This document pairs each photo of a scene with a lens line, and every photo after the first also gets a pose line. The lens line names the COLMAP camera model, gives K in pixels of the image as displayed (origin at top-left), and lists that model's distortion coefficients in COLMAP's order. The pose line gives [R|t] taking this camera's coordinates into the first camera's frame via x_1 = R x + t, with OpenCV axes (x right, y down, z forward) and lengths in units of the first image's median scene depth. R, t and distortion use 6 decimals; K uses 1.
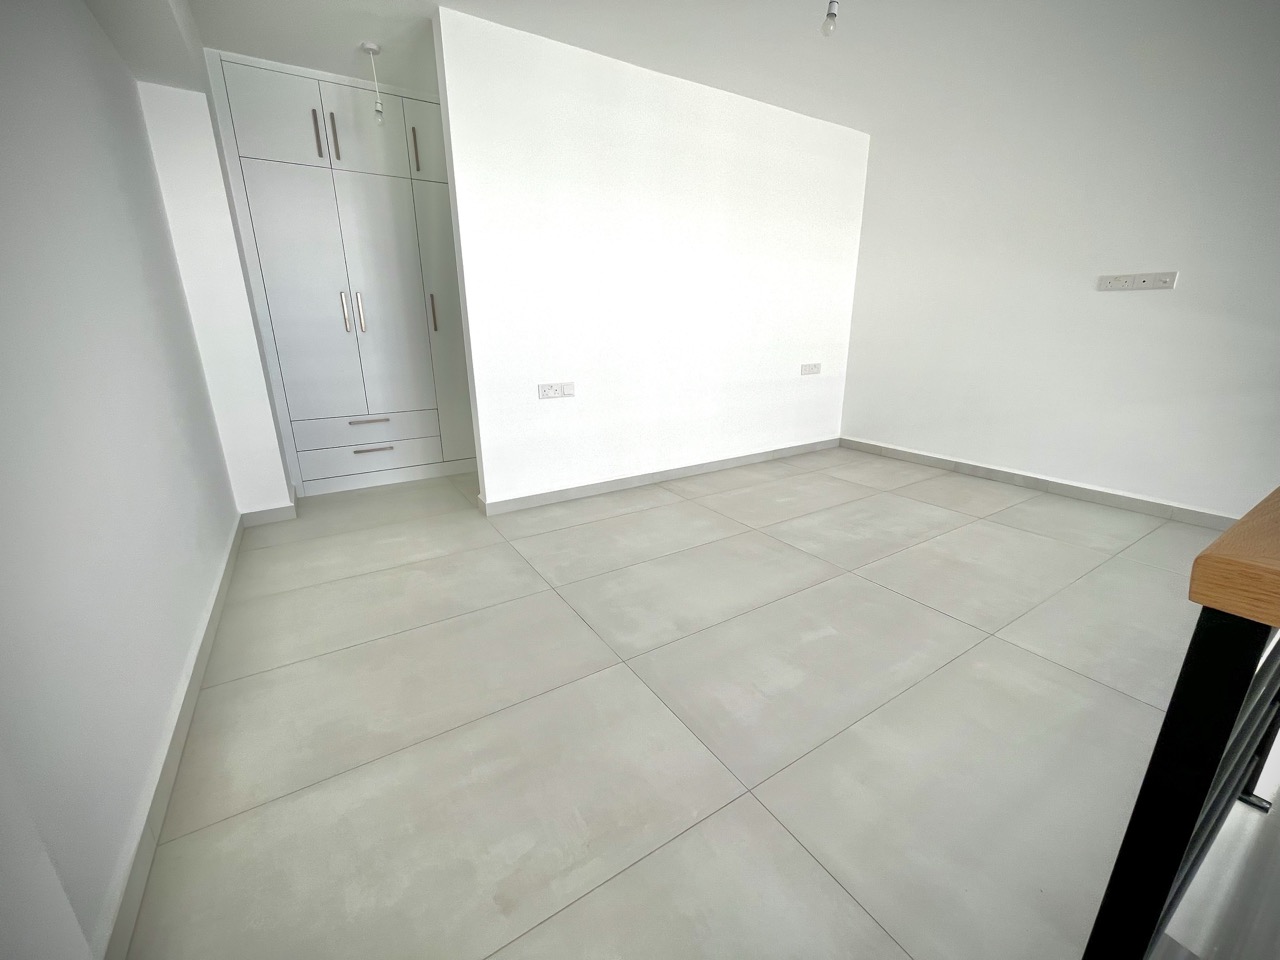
lens RADIAL K [[516.4, 0, 641.3], [0, 516.4, 473.7], [0, 0, 1]] dist [-0.002661, 0.000347]
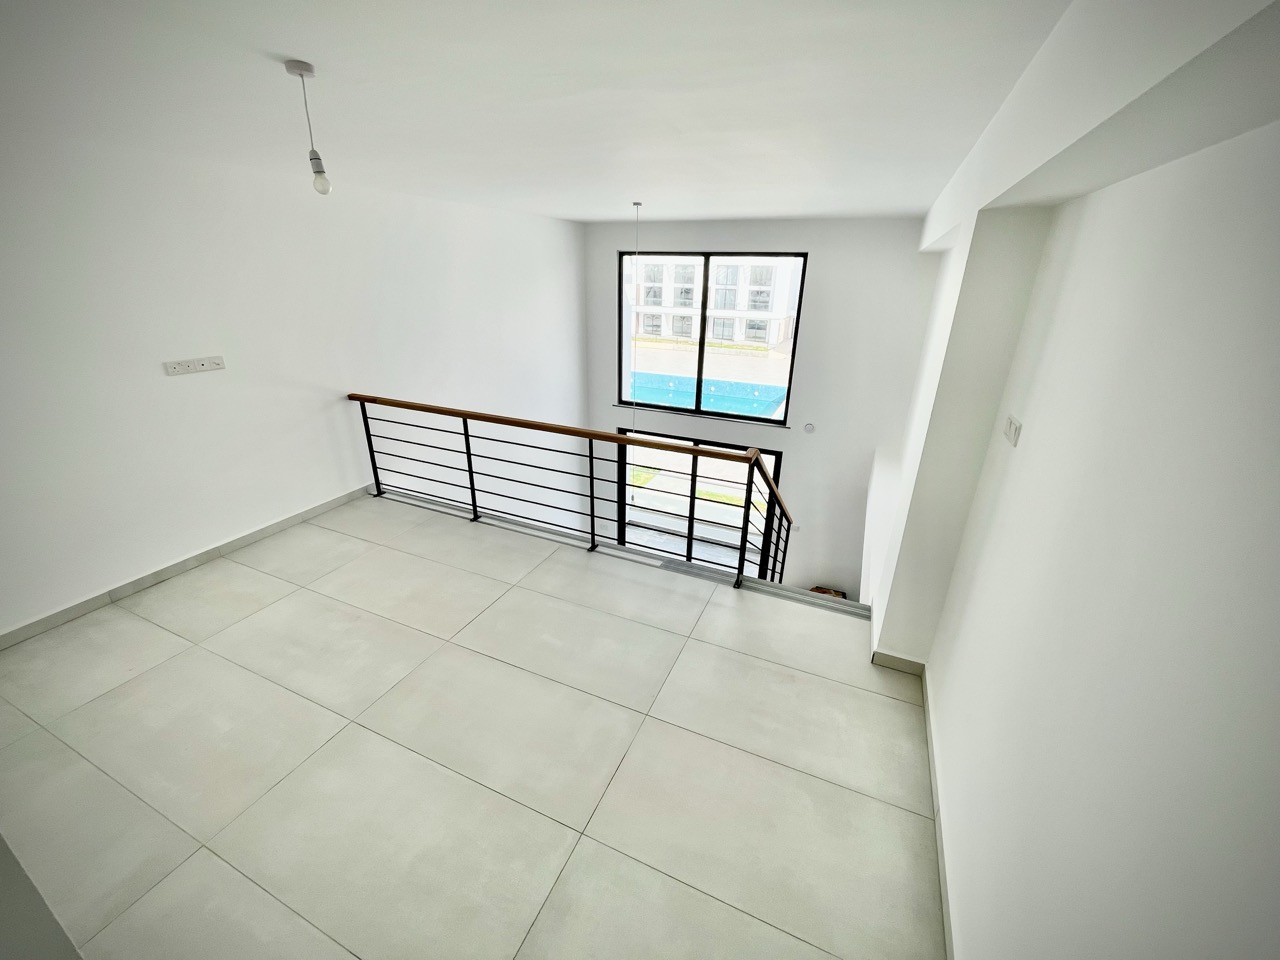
lens RADIAL K [[516.4, 0, 641.3], [0, 516.4, 473.7], [0, 0, 1]] dist [-0.002661, 0.000347]
pose [[-0.551580, -0.310388, 0.774222, -0.550159], [0.218203, 0.842173, 0.493084, -0.530852], [-0.805076, 0.440913, -0.396798, 0.785592]]
